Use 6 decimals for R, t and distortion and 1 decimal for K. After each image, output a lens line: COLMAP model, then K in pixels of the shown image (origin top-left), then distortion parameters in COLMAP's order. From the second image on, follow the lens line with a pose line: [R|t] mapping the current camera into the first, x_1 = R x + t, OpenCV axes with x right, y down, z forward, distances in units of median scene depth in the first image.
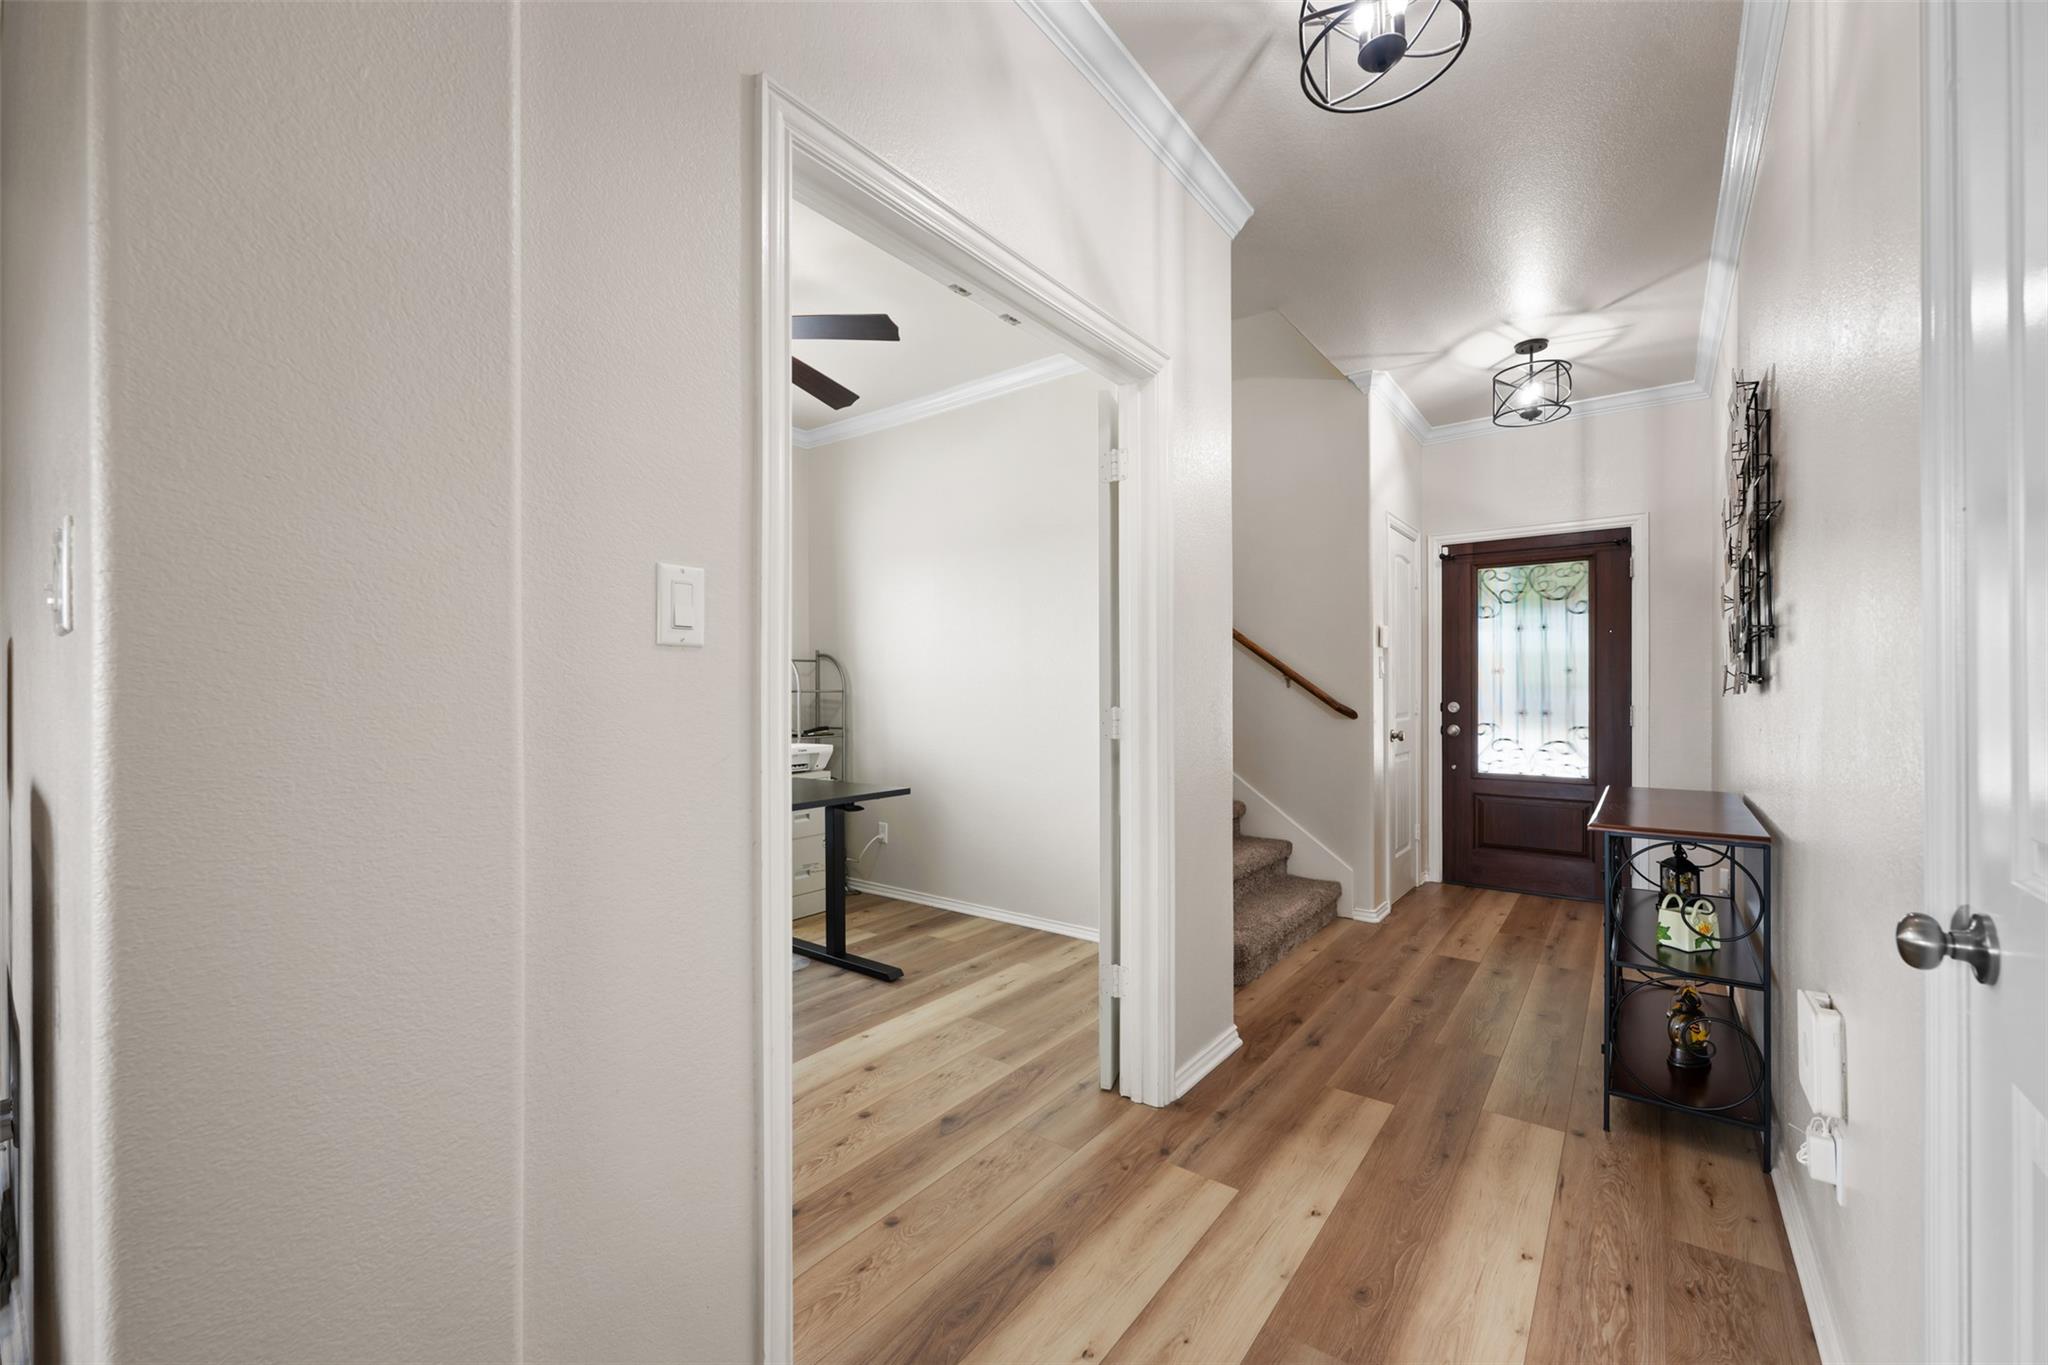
lens RADIAL K [[810.3, 0, 1024.8], [0, 810.3, 691.6], [0, 0, 1]] dist [-0.001666, 0.000337]
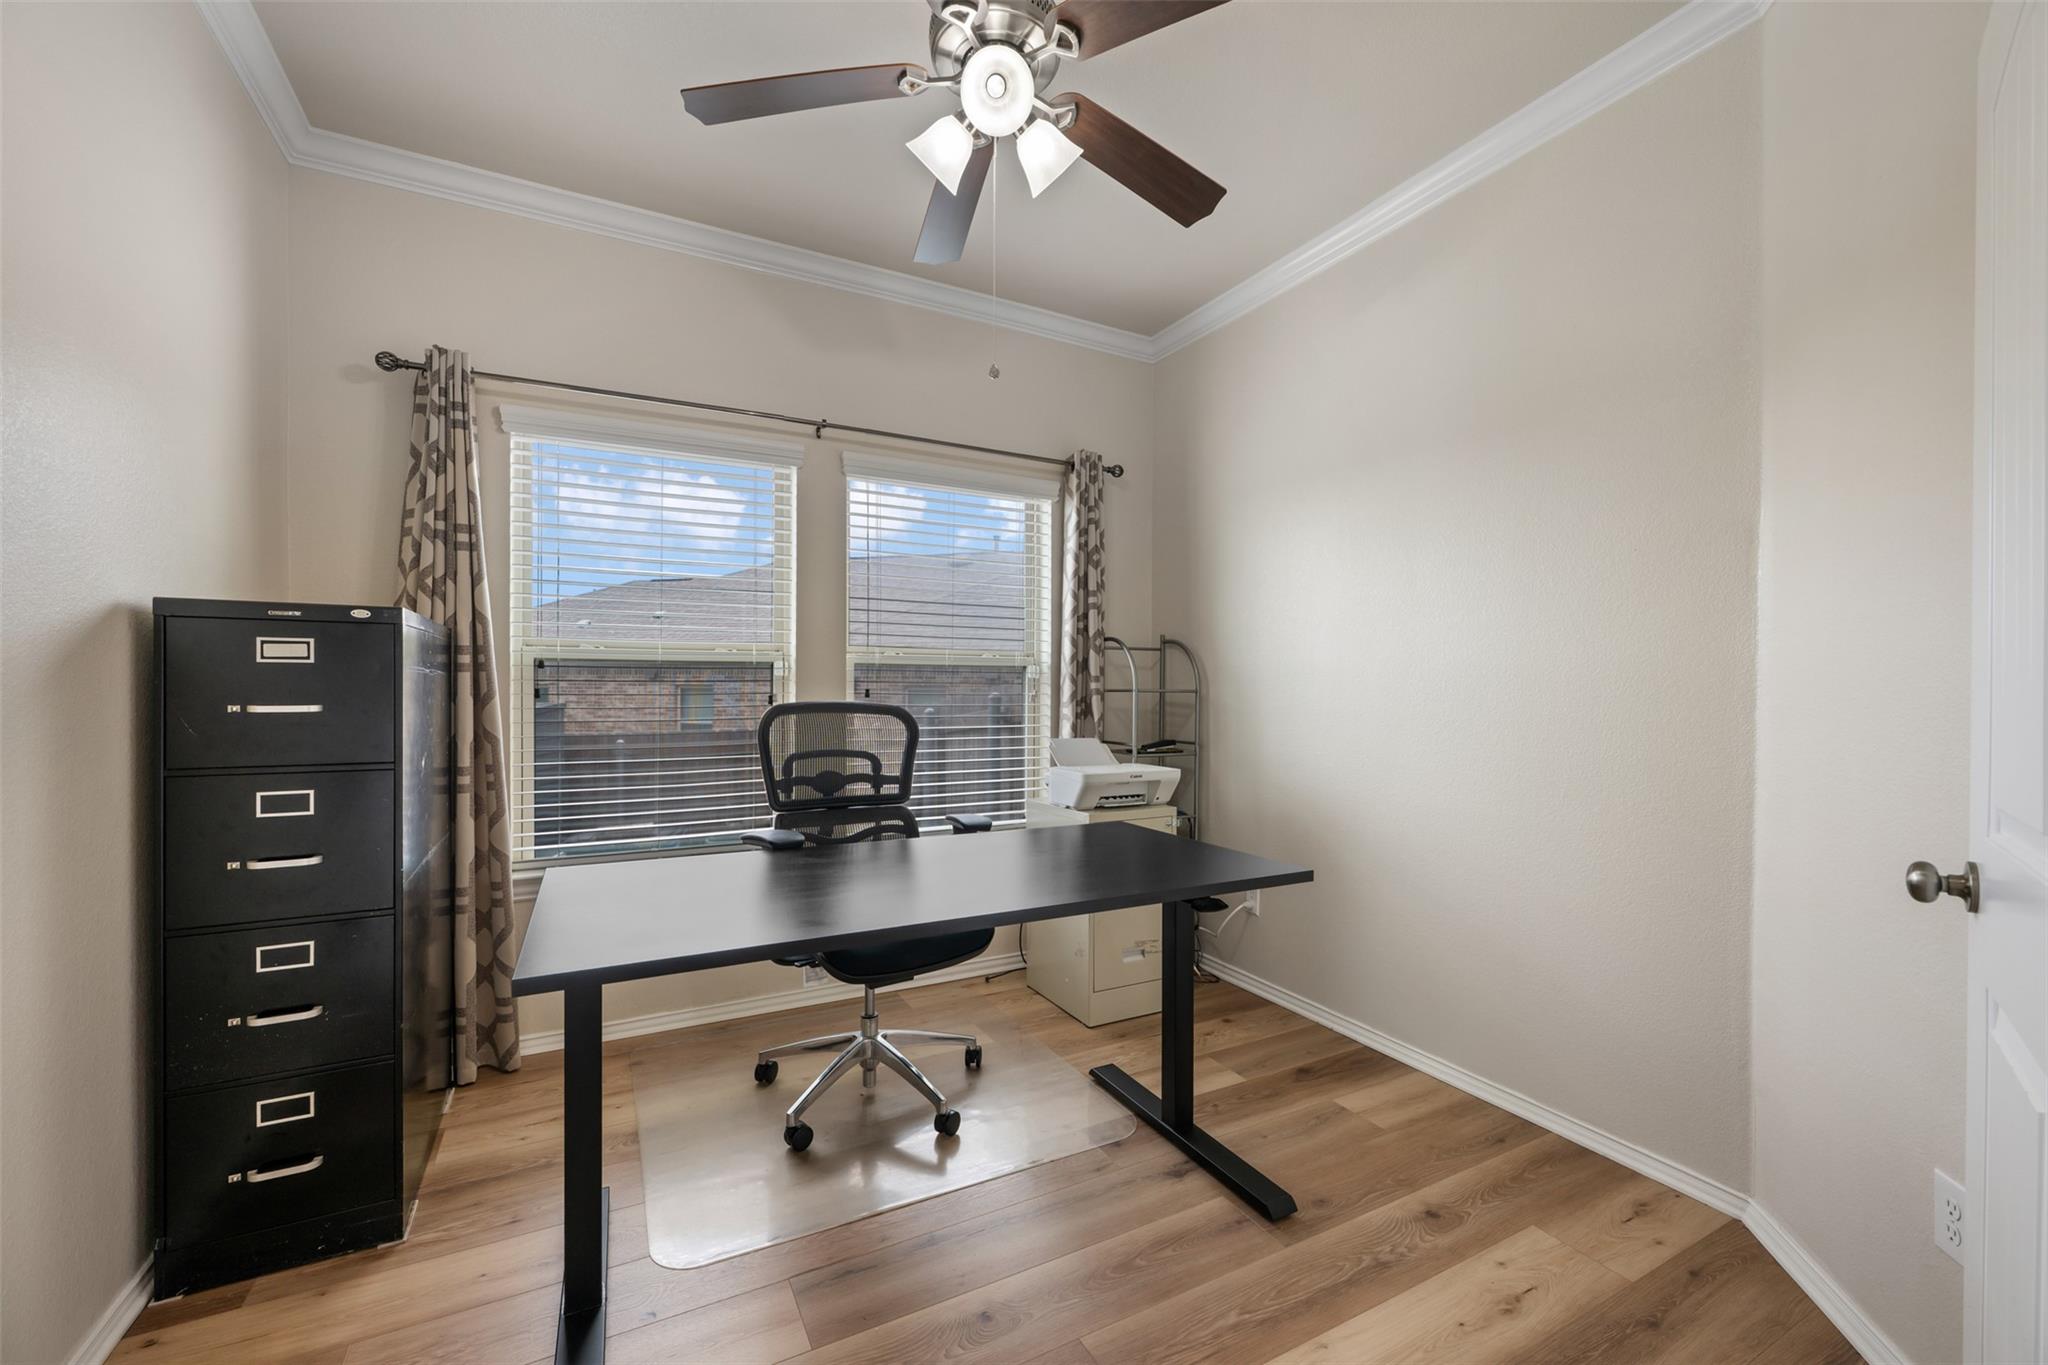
lens RADIAL K [[810.3, 0, 1020.7], [0, 810.3, 689.0], [0, 0, 1]] dist [-0.001666, 0.000337]
pose [[0.905273, 0.009781, -0.424718, -0.071375], [-0.010133, 0.999948, 0.001430, -0.002301], [0.424709, 0.003009, 0.905325, 0.334895]]
